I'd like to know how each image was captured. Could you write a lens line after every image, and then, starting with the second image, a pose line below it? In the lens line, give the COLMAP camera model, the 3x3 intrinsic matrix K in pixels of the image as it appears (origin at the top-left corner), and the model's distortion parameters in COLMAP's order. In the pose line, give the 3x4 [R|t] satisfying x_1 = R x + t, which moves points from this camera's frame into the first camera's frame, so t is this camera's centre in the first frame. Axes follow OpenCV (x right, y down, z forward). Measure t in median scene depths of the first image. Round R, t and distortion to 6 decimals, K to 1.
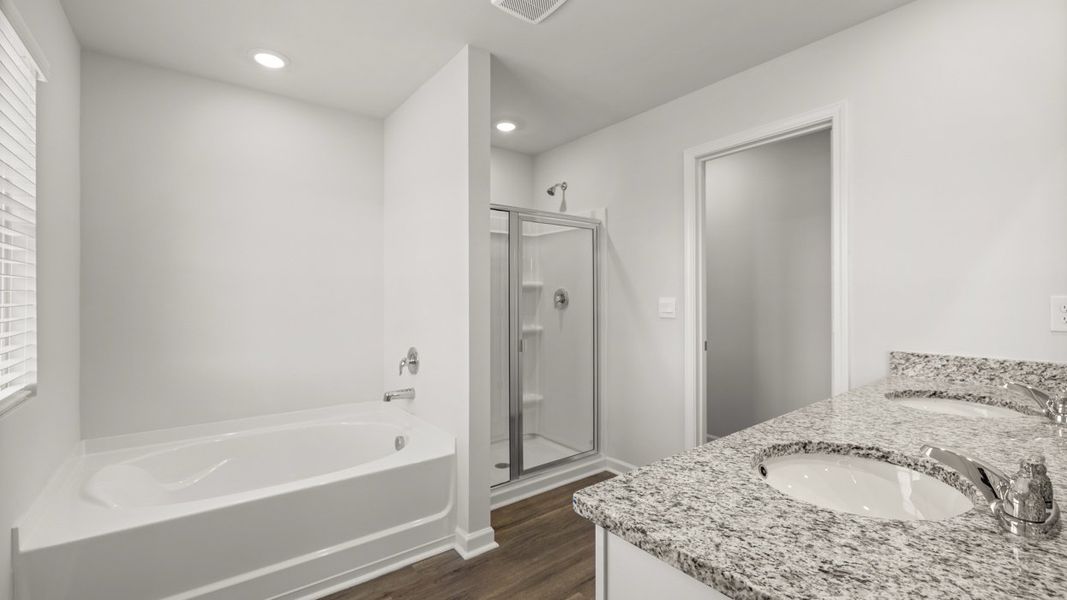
lens RADIAL K [[444.4, 0, 529.1], [0, 444.4, 296.4], [0, 0, 1]] dist [-0.000447, 0.000284]
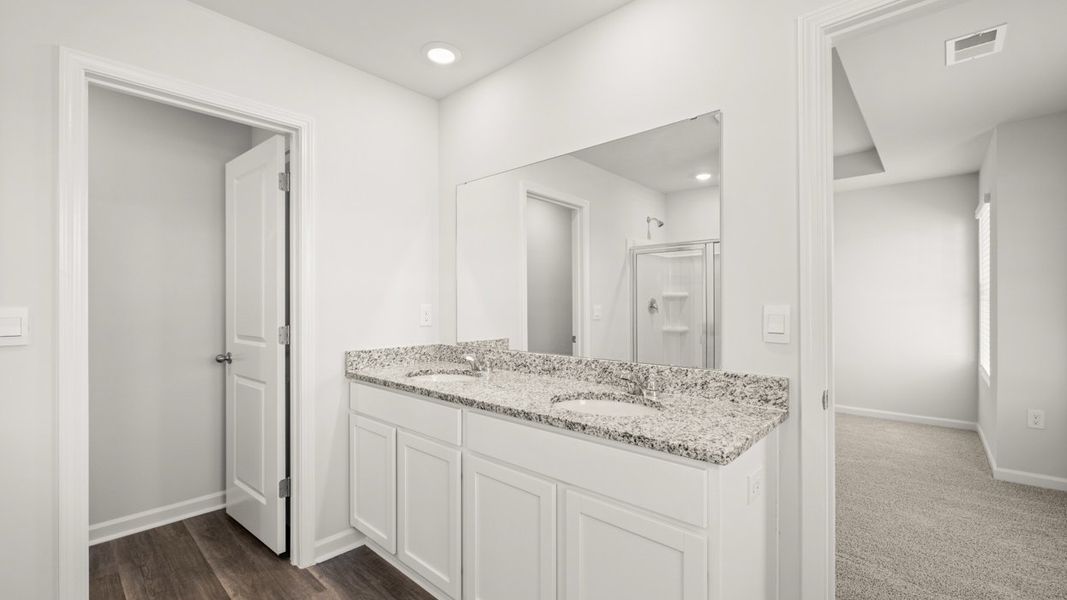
lens RADIAL K [[444.4, 0, 535.3], [0, 444.4, 304.7], [0, 0, 1]] dist [-0.000447, 0.000284]
pose [[-0.181629, 0.004227, 0.983358, -0.963908], [-0.000780, 0.999990, -0.004442, 0.007642], [-0.983367, -0.001574, -0.181624, 1.572476]]
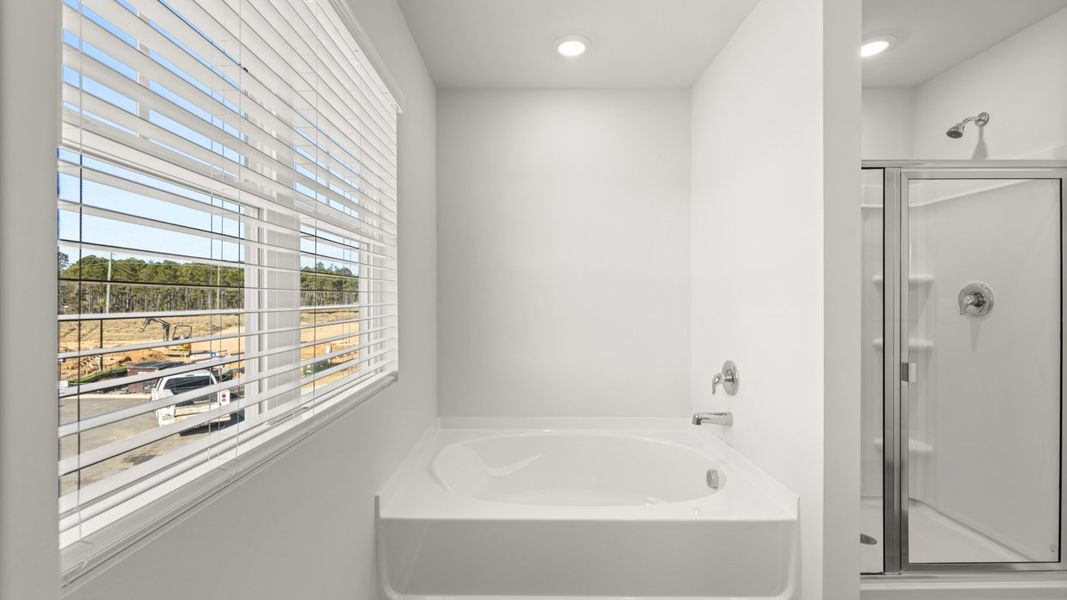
lens RADIAL K [[444.4, 0, 530.2], [0, 444.4, 297.9], [0, 0, 1]] dist [-0.000447, 0.000284]
pose [[0.797616, -0.000570, -0.603166, -0.059840], [0.001778, 0.999997, 0.001407, 0.000848], [0.603163, -0.002194, 0.797615, 0.137955]]
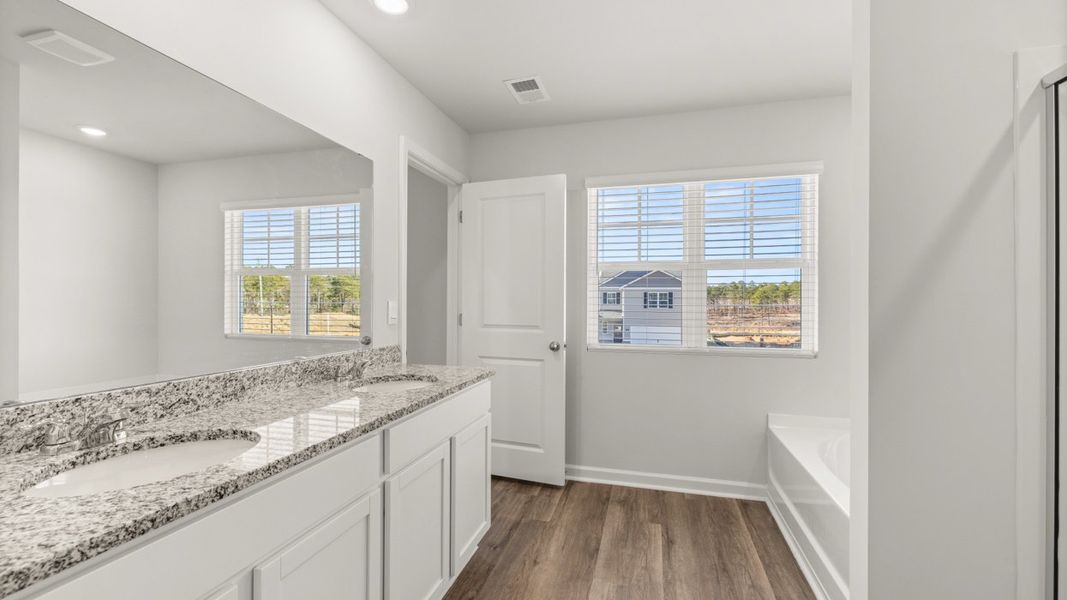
lens RADIAL K [[444.4, 0, 532.7], [0, 444.4, 300.6], [0, 0, 1]] dist [-0.000447, 0.000284]
pose [[-0.792823, -0.004084, -0.609438, 2.033735], [-0.002830, 0.999991, -0.003019, 0.002278], [0.609445, -0.000669, -0.792828, 3.386788]]
